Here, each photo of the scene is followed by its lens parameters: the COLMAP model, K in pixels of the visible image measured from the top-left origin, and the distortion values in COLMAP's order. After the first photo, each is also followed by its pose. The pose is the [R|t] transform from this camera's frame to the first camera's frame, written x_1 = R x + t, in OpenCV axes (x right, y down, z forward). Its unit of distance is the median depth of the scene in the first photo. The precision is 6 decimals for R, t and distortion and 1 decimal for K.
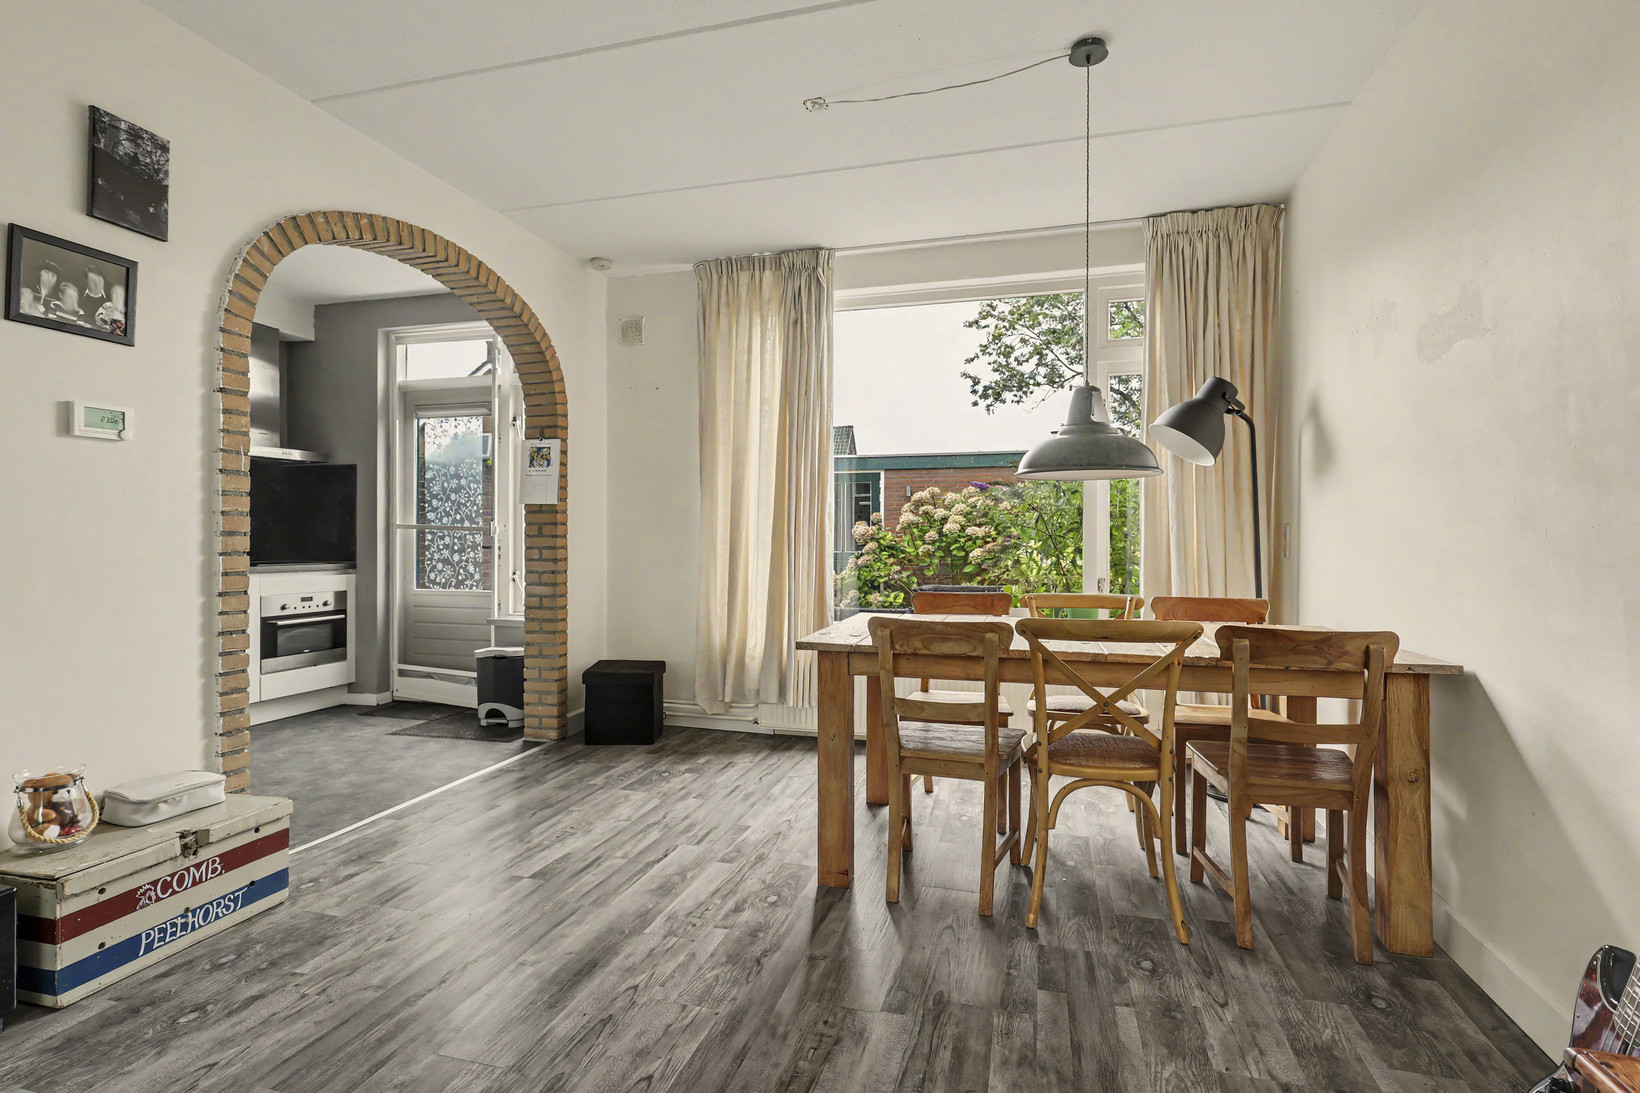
lens RADIAL K [[784.5, 0, 821.1], [0, 784.5, 544.0], [0, 0, 1]] dist [-0.005101, 0.000253]
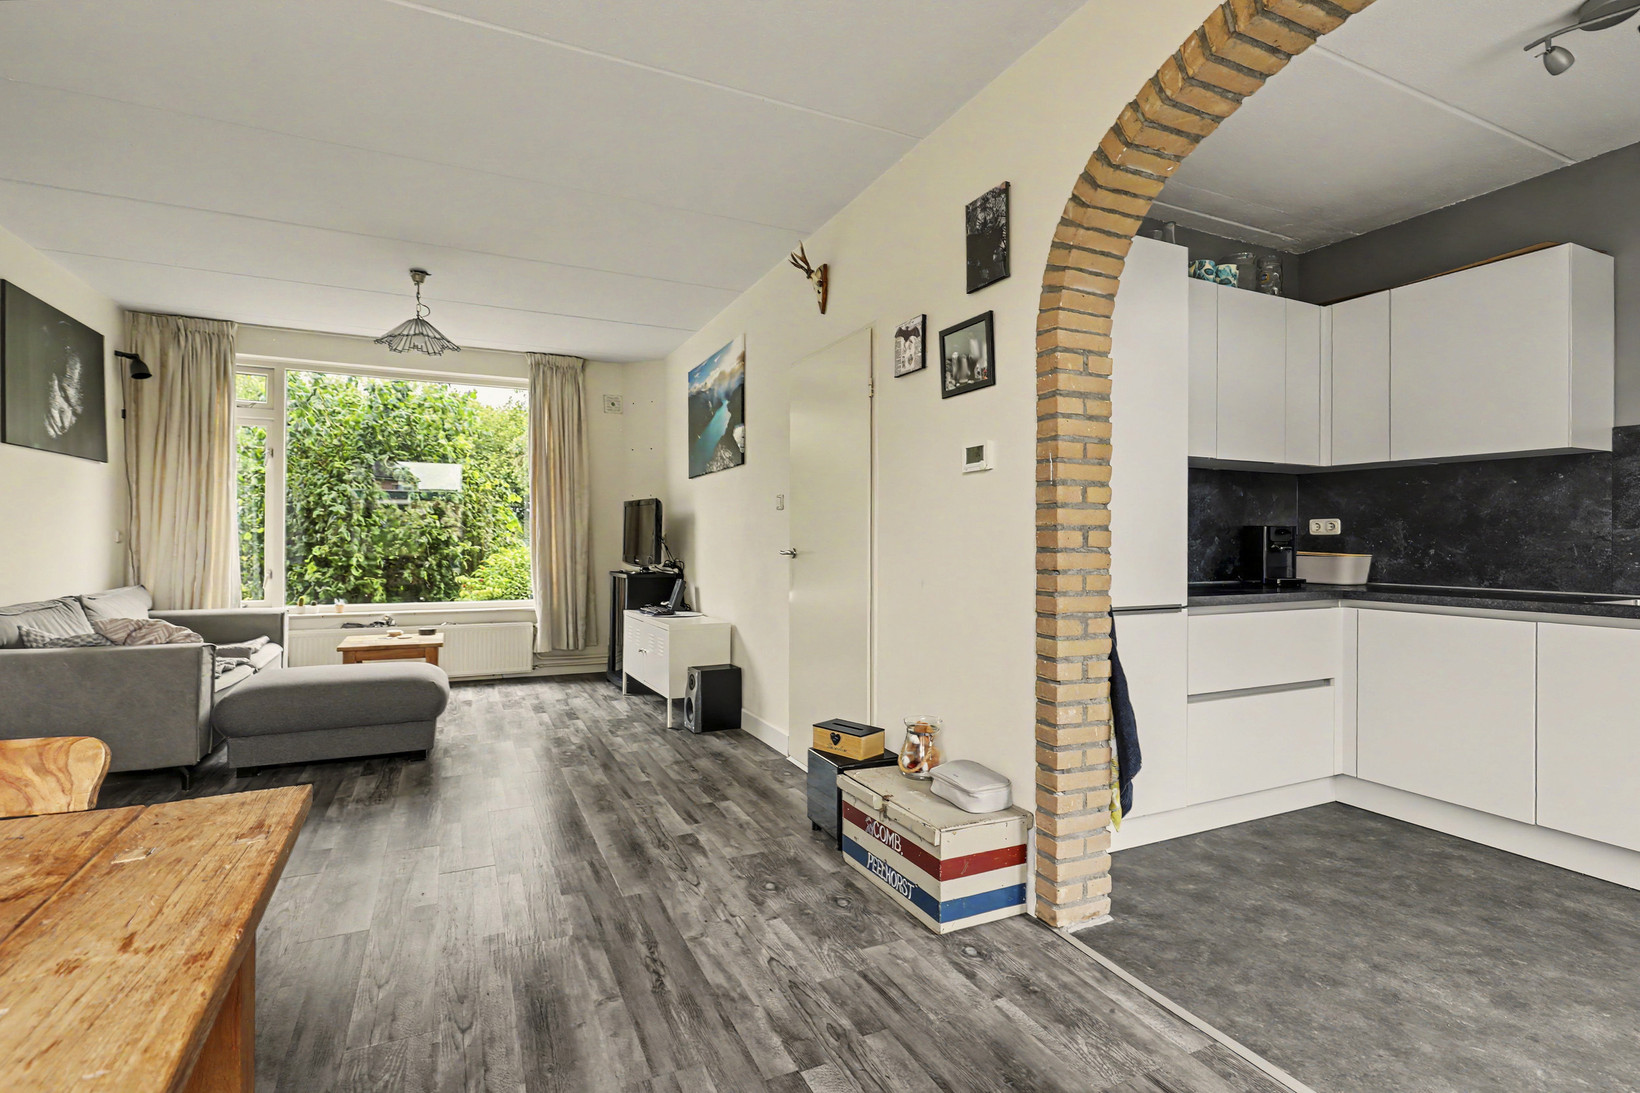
lens RADIAL K [[784.5, 0, 811.8], [0, 784.5, 539.6], [0, 0, 1]] dist [-0.005101, 0.000253]
pose [[-0.759799, -0.003896, -0.650146, 0.037059], [-0.008113, 0.999961, 0.003489, -0.019147], [0.650107, 0.007925, -0.759801, 1.080880]]
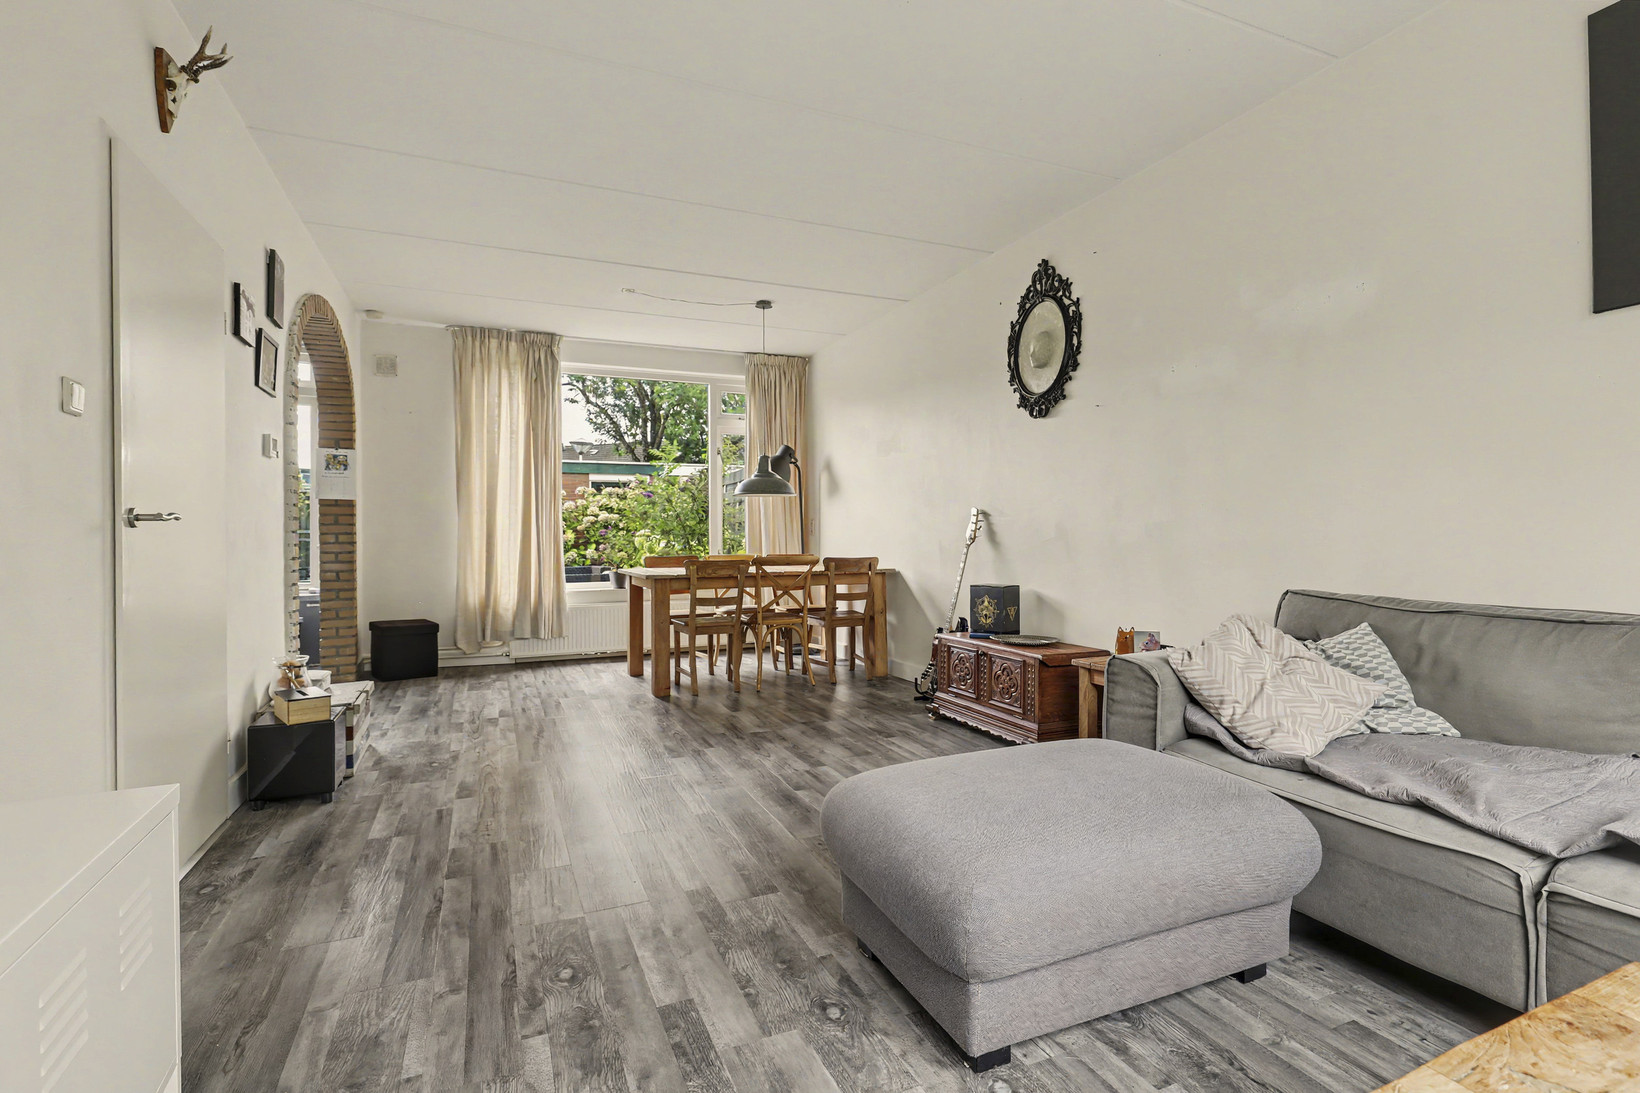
lens RADIAL K [[784.5, 0, 830.7], [0, 784.5, 536.8], [0, 0, 1]] dist [-0.005101, 0.000253]
pose [[0.772559, -0.005876, 0.634916, -0.652591], [0.009864, 0.999948, -0.002749, 0.025211], [-0.634867, 0.008387, 0.772576, -0.587887]]
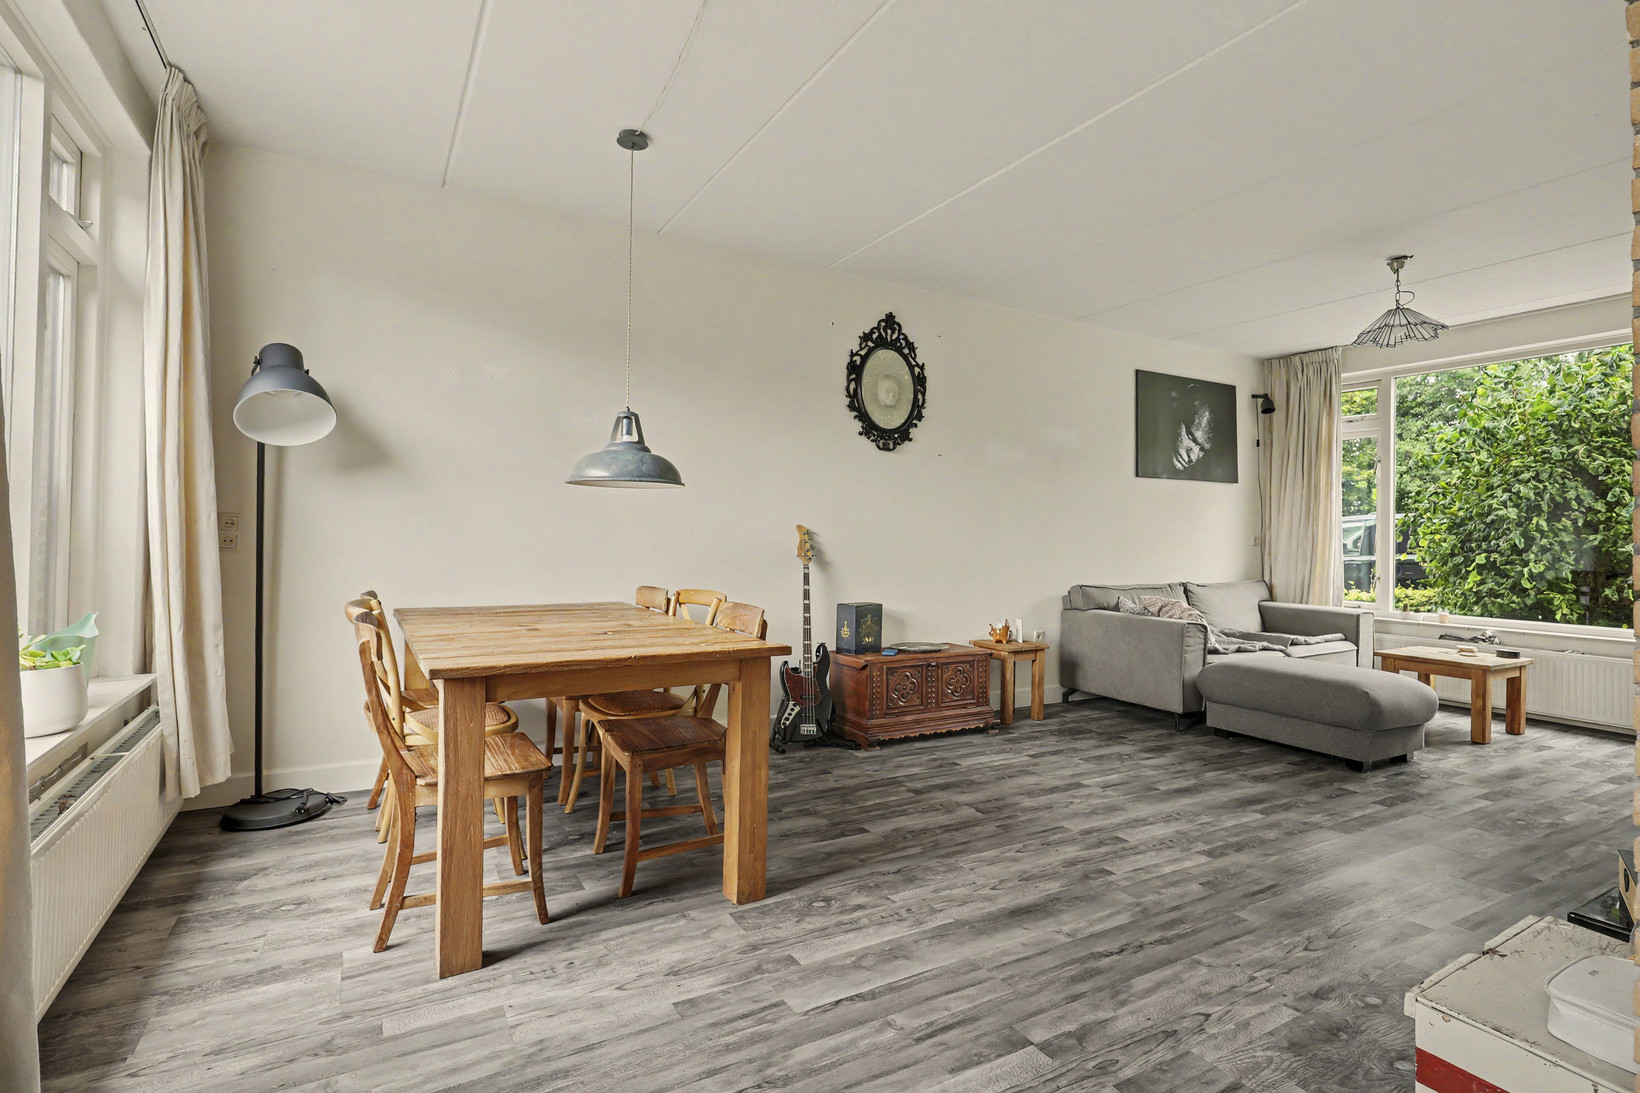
lens RADIAL K [[784.5, 0, 822.0], [0, 784.5, 529.7], [0, 0, 1]] dist [-0.005101, 0.000253]
pose [[-0.709231, -0.004403, 0.704962, -0.518450], [-0.012391, 0.999904, -0.006221, -0.011163], [-0.704867, -0.013147, -0.709218, 1.160816]]
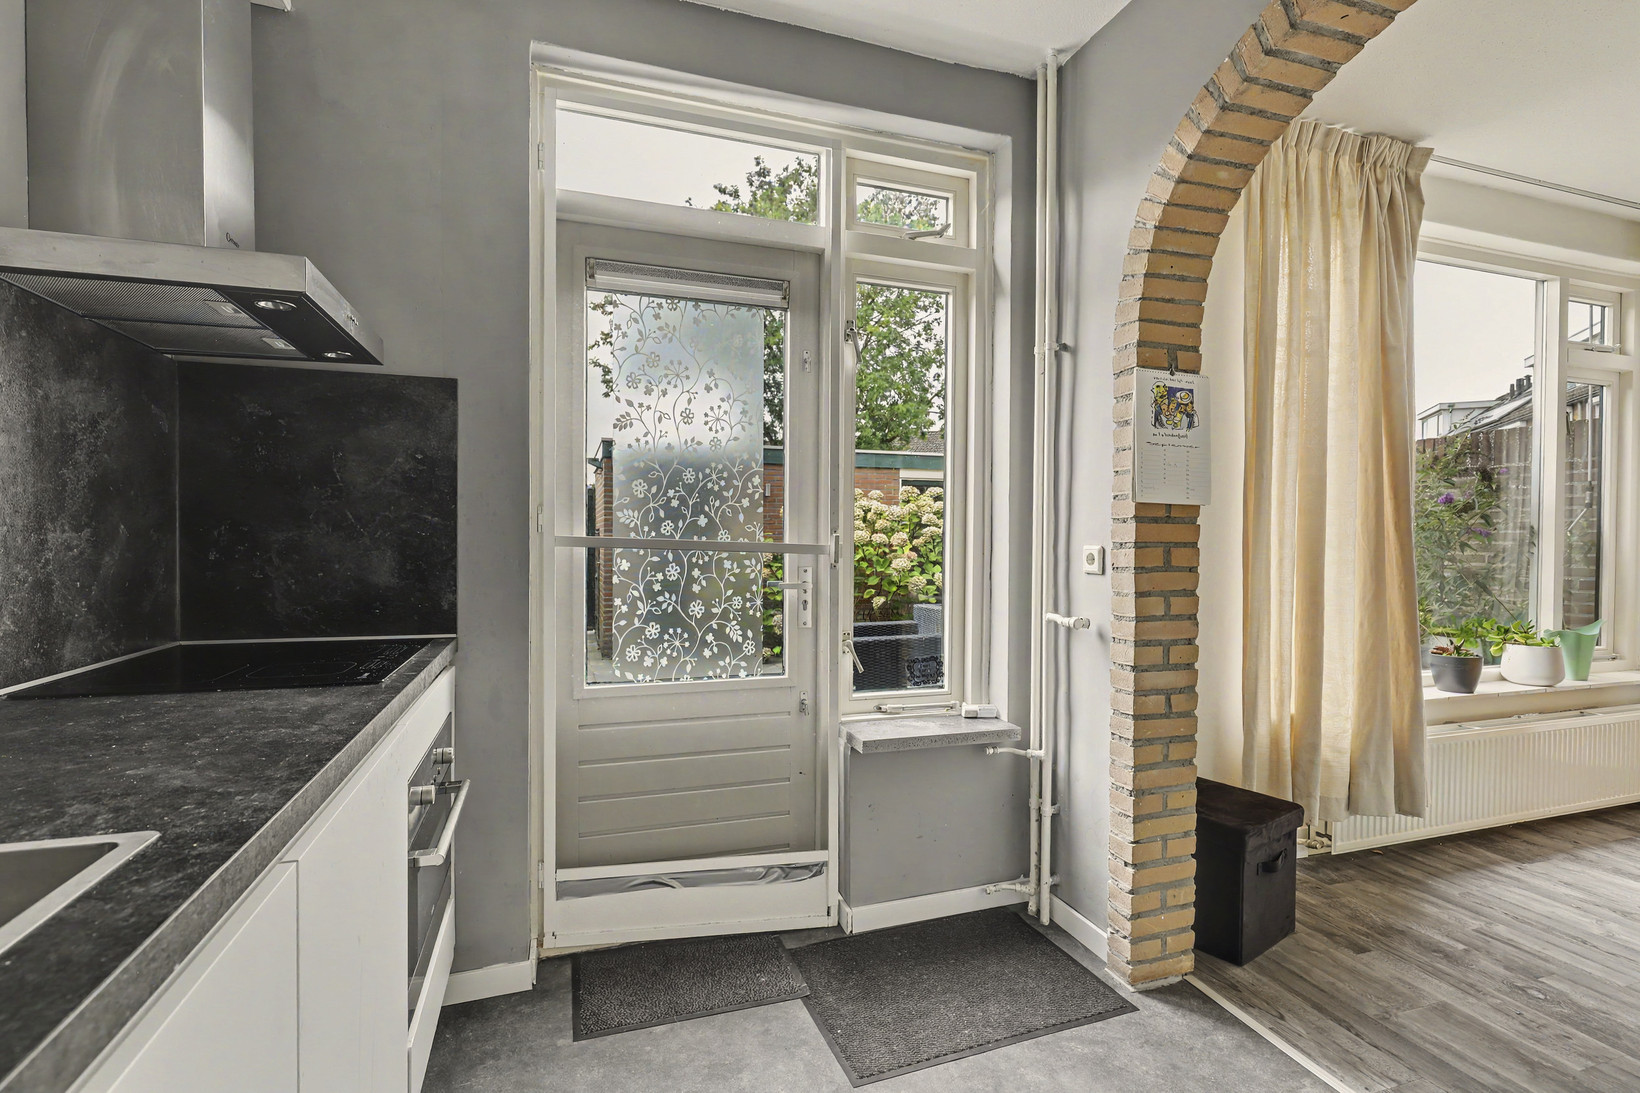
lens RADIAL K [[784.5, 0, 821.0], [0, 784.5, 553.0], [0, 0, 1]] dist [-0.005101, 0.000253]
pose [[0.830180, -0.005820, 0.557465, -0.971339], [-0.000109, 0.999944, 0.010601, -0.030468], [-0.557495, -0.008861, 0.830133, 0.854456]]
